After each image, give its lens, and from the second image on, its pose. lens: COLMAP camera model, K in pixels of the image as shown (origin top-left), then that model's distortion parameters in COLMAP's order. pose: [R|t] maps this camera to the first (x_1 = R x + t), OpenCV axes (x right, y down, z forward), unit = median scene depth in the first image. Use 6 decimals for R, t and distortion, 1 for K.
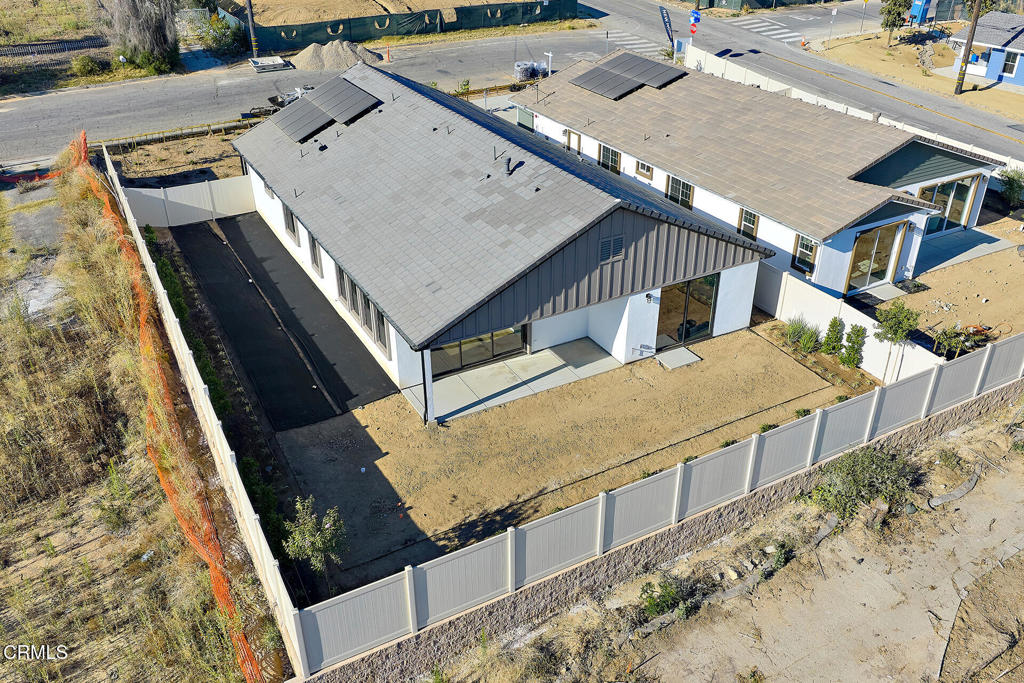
lens RADIAL K [[847.8, 0, 518.5], [0, 847.8, 336.0], [0, 0, 1]] dist [0.016556, -0.022661]
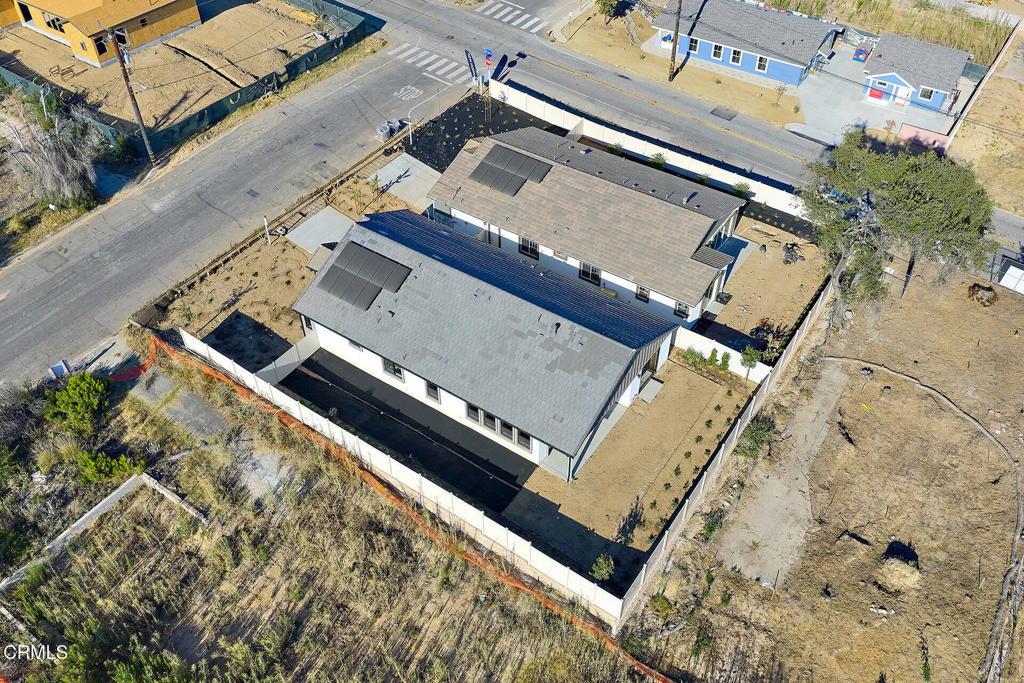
lens RADIAL K [[847.8, 0, 518.5], [0, 847.8, 336.0], [0, 0, 1]] dist [0.016556, -0.022661]
pose [[0.895462, -0.305265, 0.323978, -0.560081], [0.216619, 0.934657, 0.281943, -0.596145], [-0.388876, -0.182290, 0.903076, -0.509314]]
